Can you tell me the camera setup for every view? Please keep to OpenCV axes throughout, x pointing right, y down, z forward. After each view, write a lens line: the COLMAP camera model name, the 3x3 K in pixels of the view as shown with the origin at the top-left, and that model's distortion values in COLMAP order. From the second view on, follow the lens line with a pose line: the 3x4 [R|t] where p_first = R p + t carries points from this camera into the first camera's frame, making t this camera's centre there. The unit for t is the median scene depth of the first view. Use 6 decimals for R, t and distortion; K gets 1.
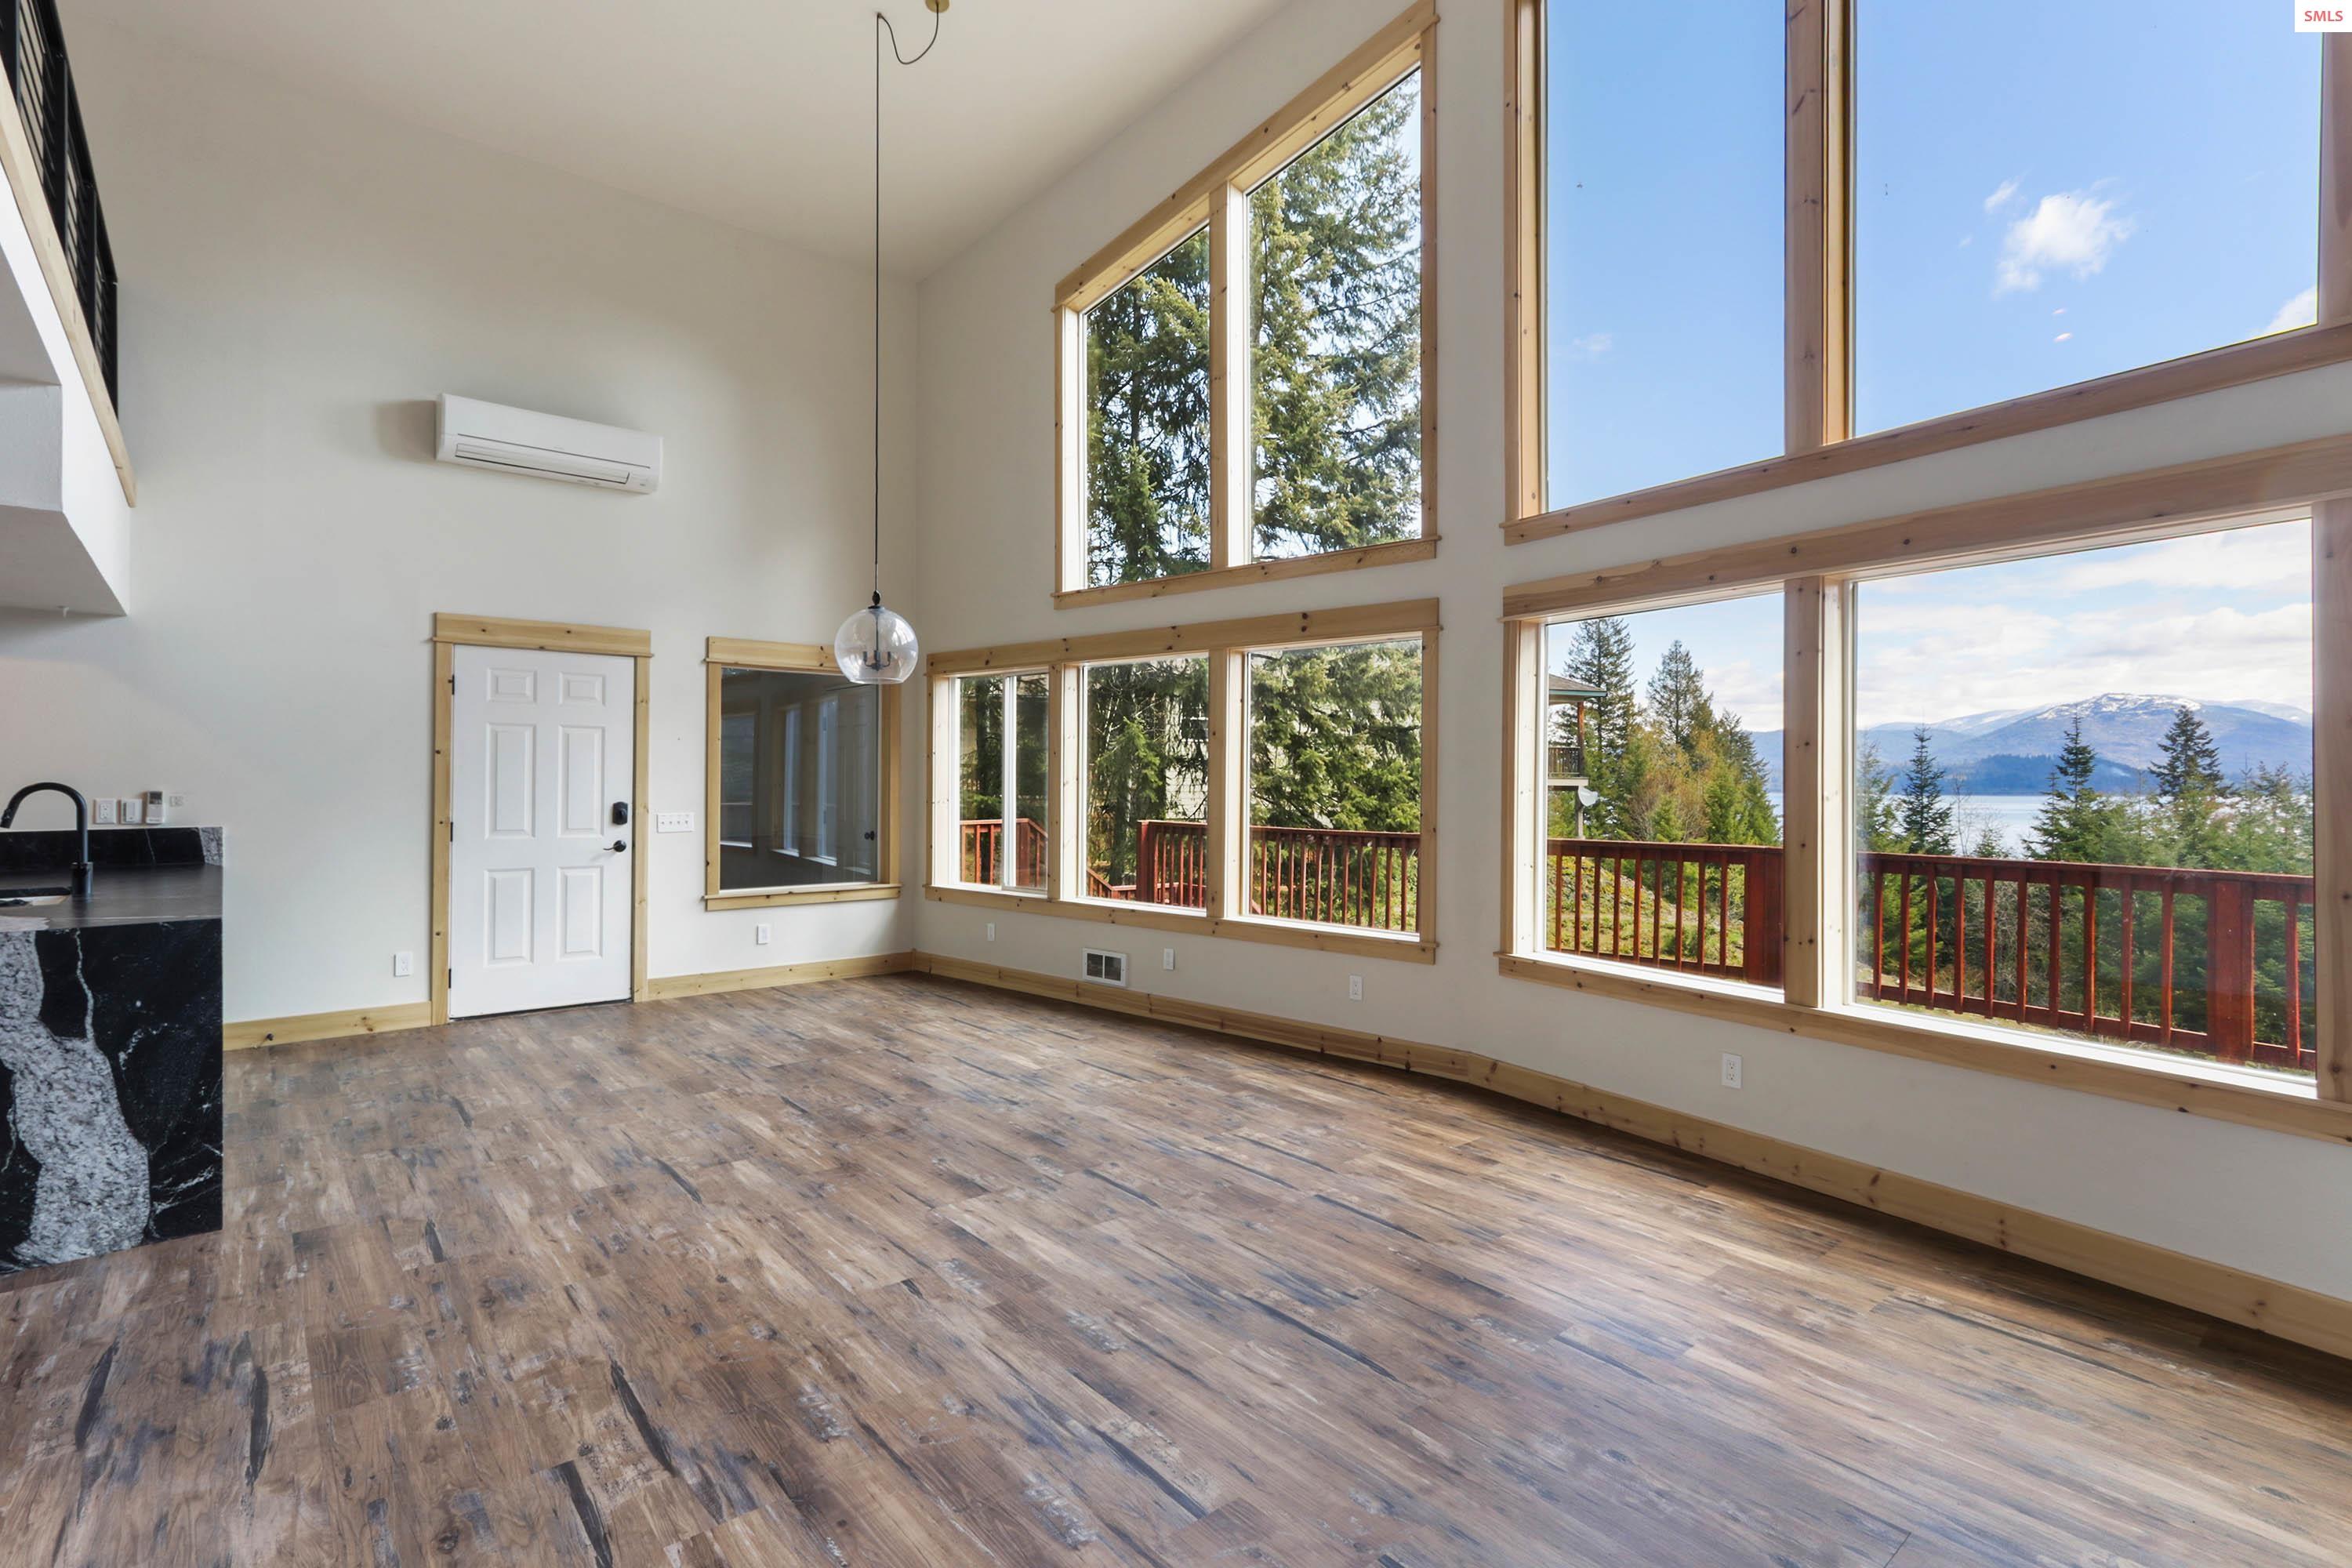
lens RADIAL K [[1097.8, 0, 1171.7], [0, 1097.8, 782.6], [0, 0, 1]] dist [0.002004, 0.003167]
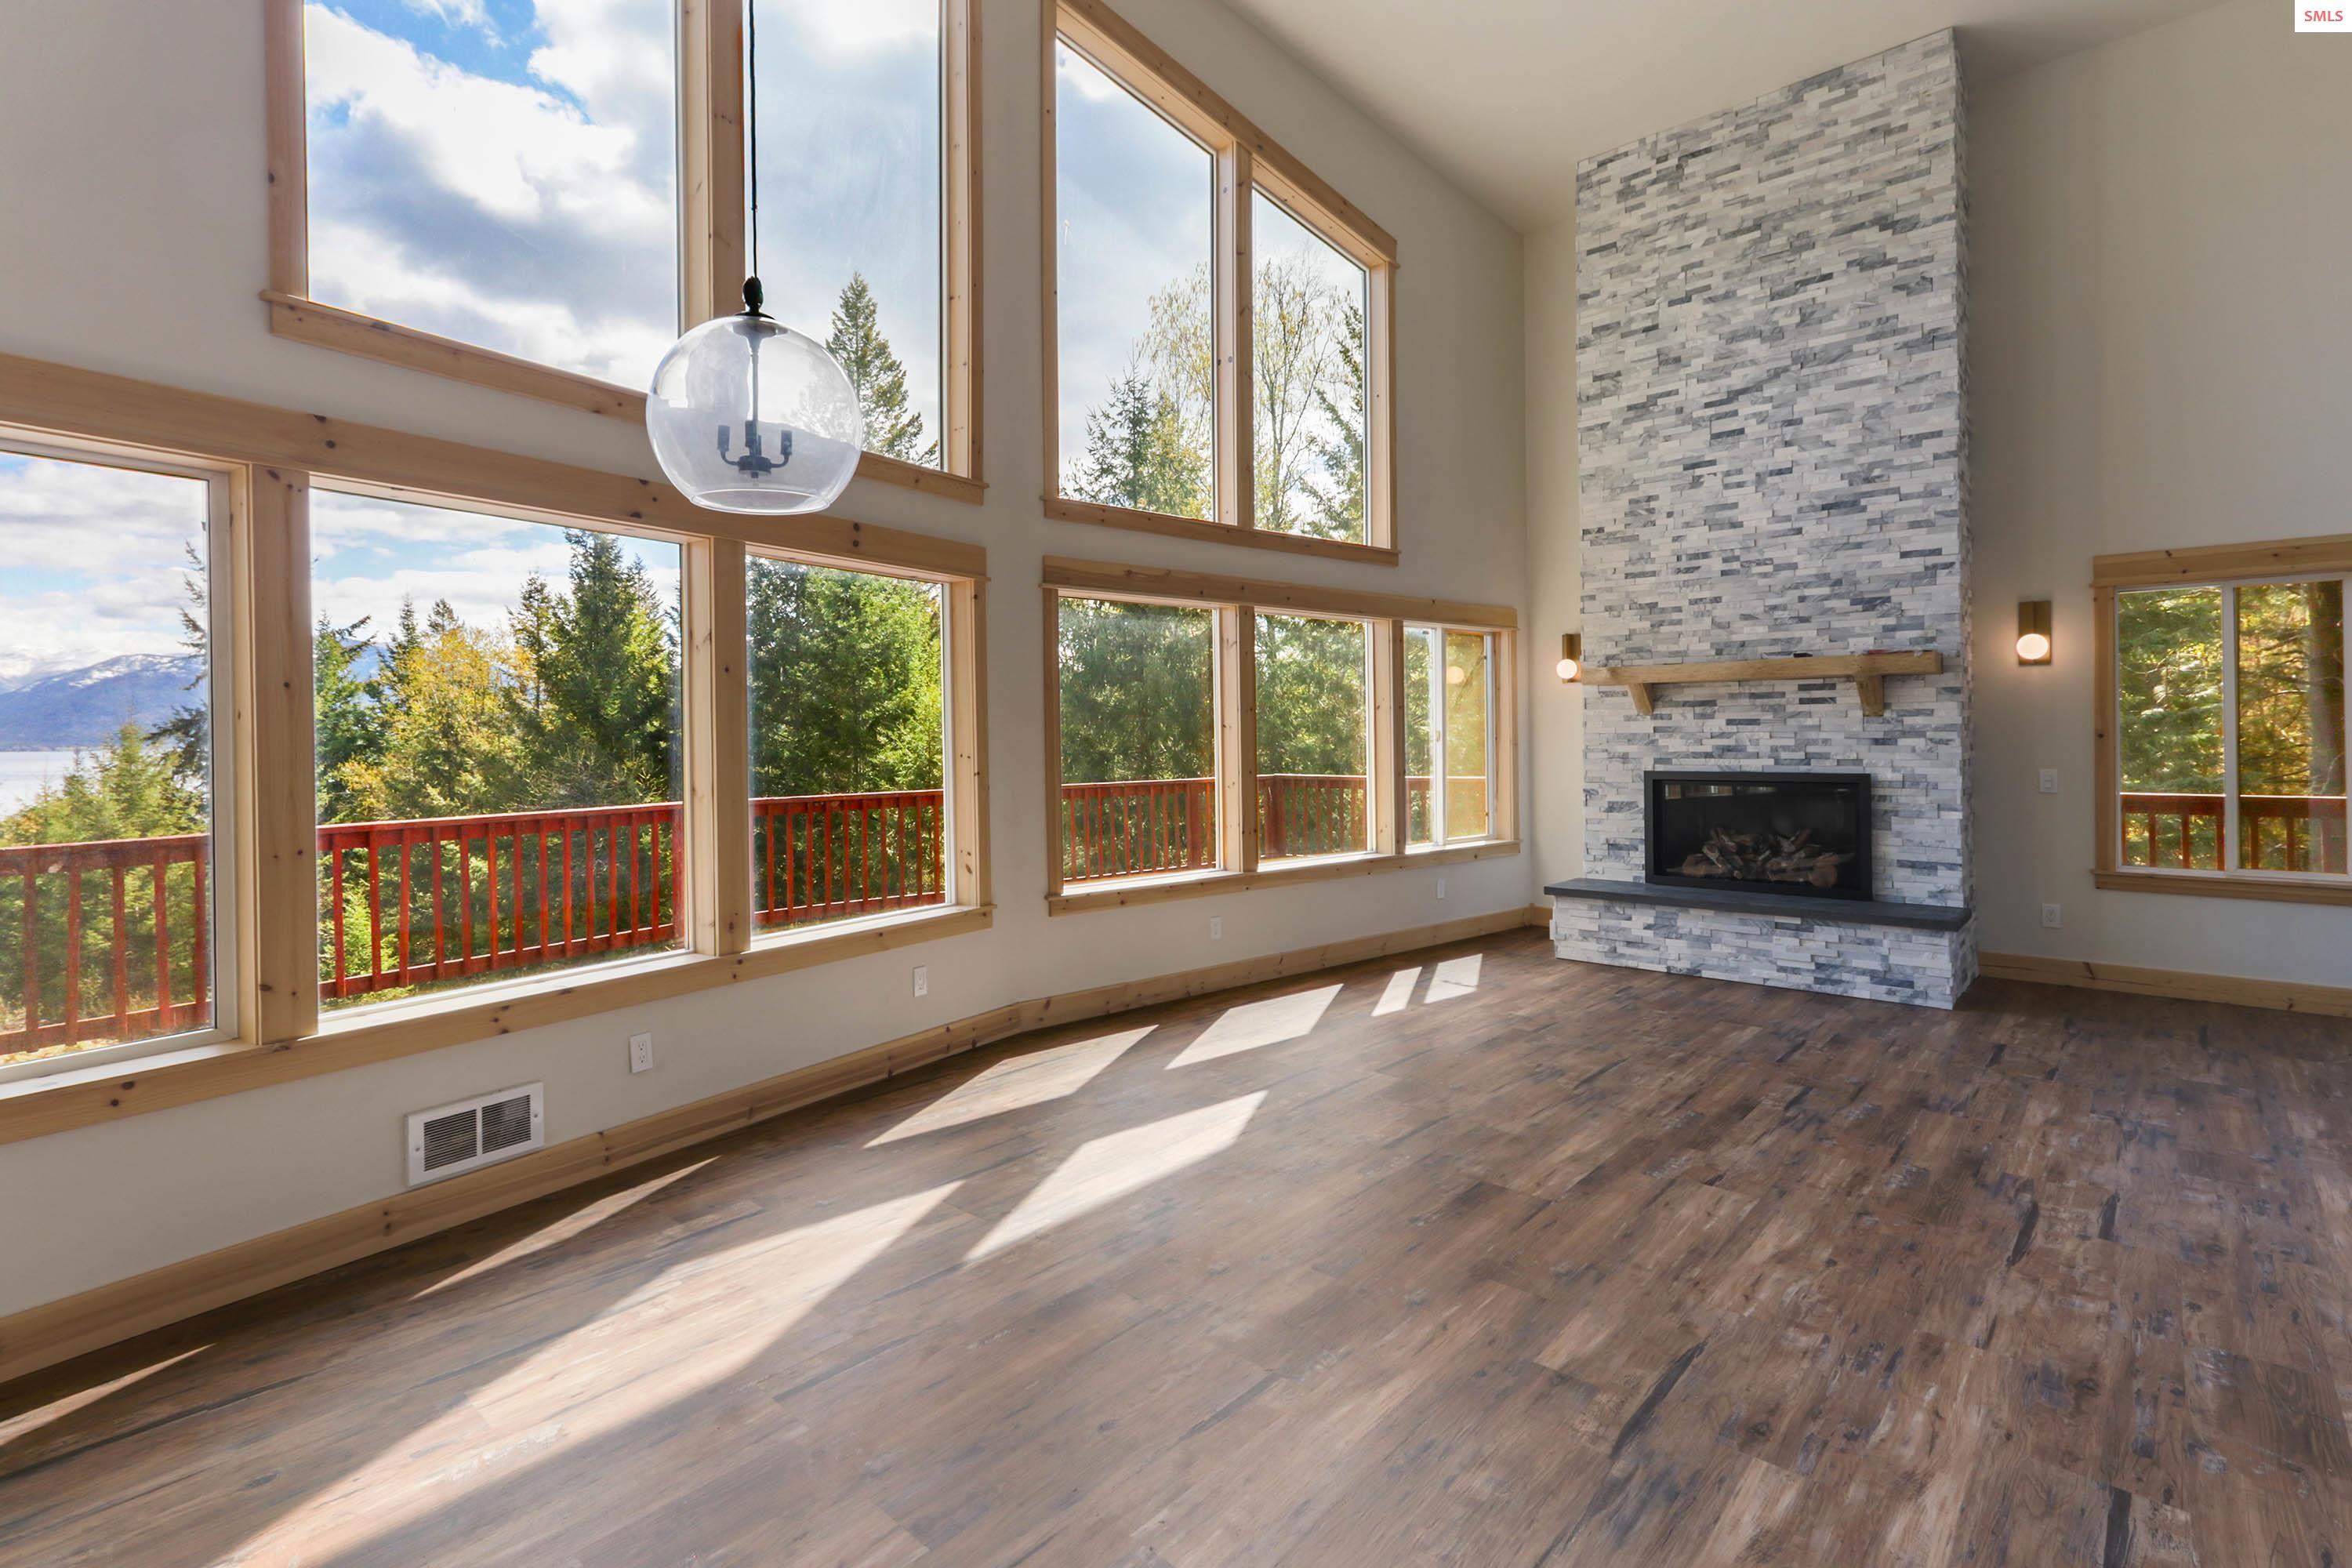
lens RADIAL K [[1097.8, 0, 1149.9], [0, 1097.8, 728.5], [0, 0, 1]] dist [0.002004, 0.003167]
pose [[-0.119045, -0.000830, 0.992888, -1.151812], [0.013004, 0.999913, 0.002395, -0.013992], [-0.992804, 0.013197, -0.119024, 1.522195]]
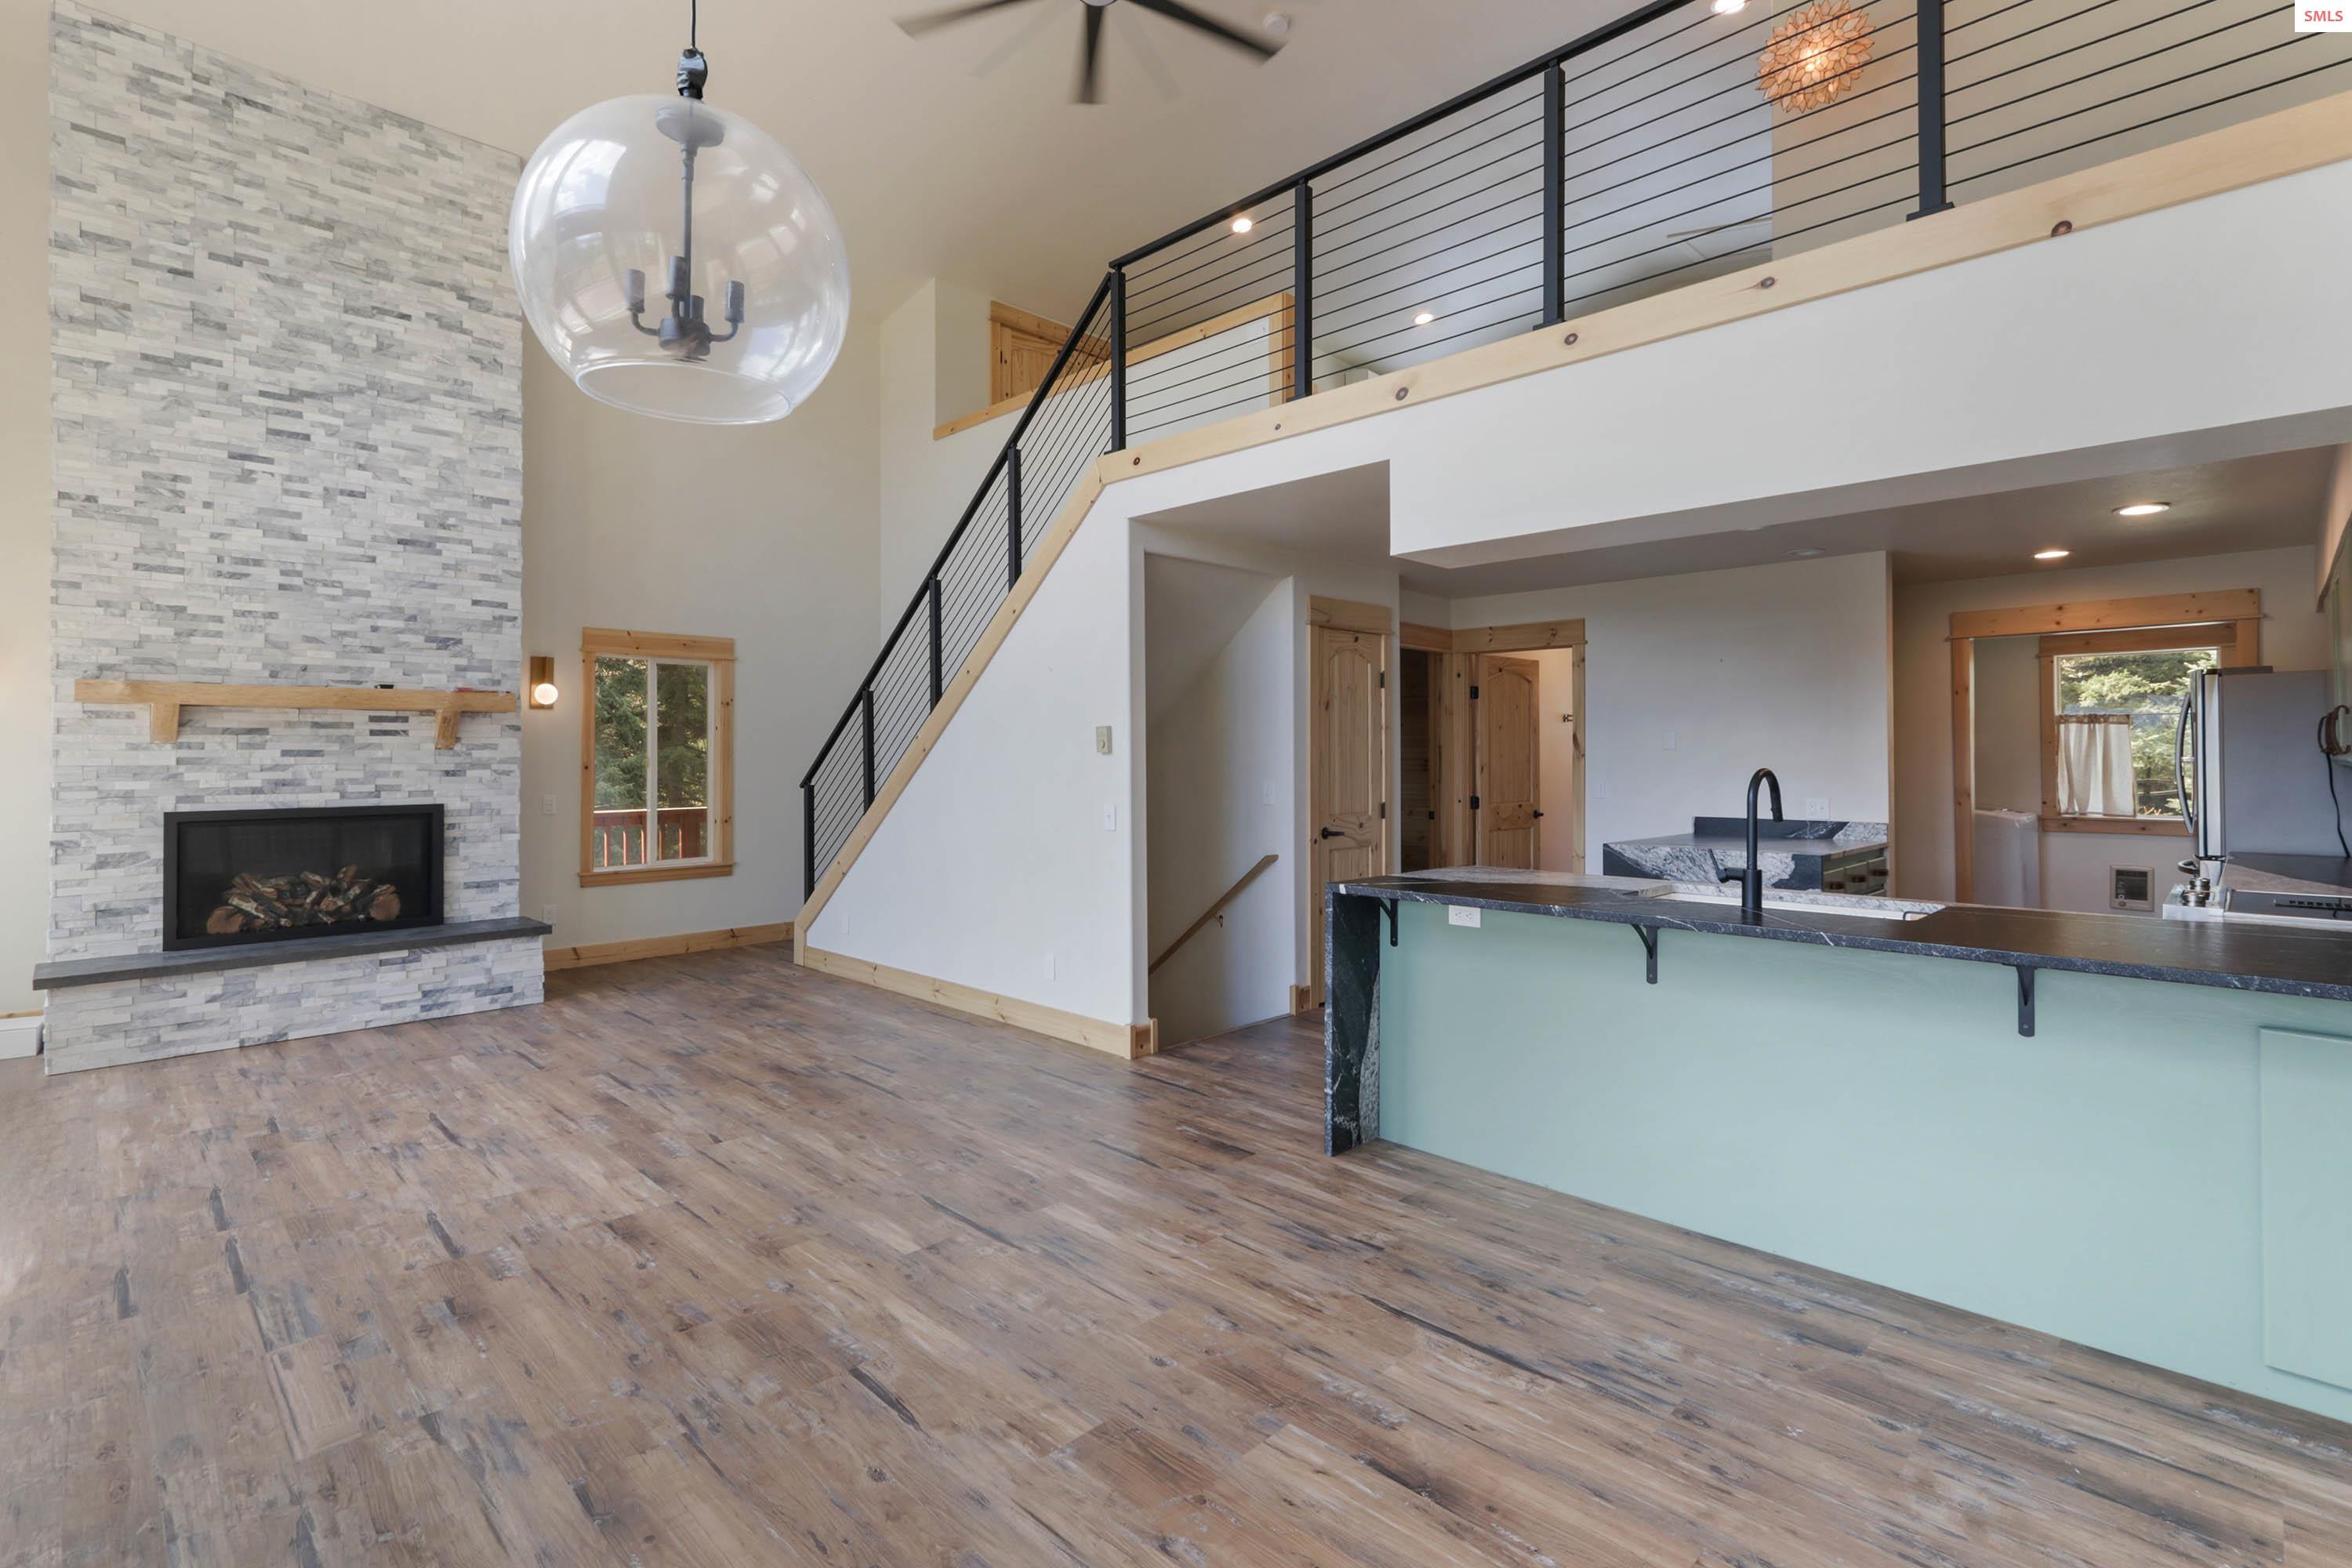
lens RADIAL K [[1097.8, 0, 1162.7], [0, 1097.8, 741.3], [0, 0, 1]] dist [0.002004, 0.003167]
pose [[-0.997278, -0.003355, -0.073654, -0.606973], [-0.002567, 0.999938, -0.010790, -0.010814], [0.073686, -0.010572, -0.997225, 2.125522]]
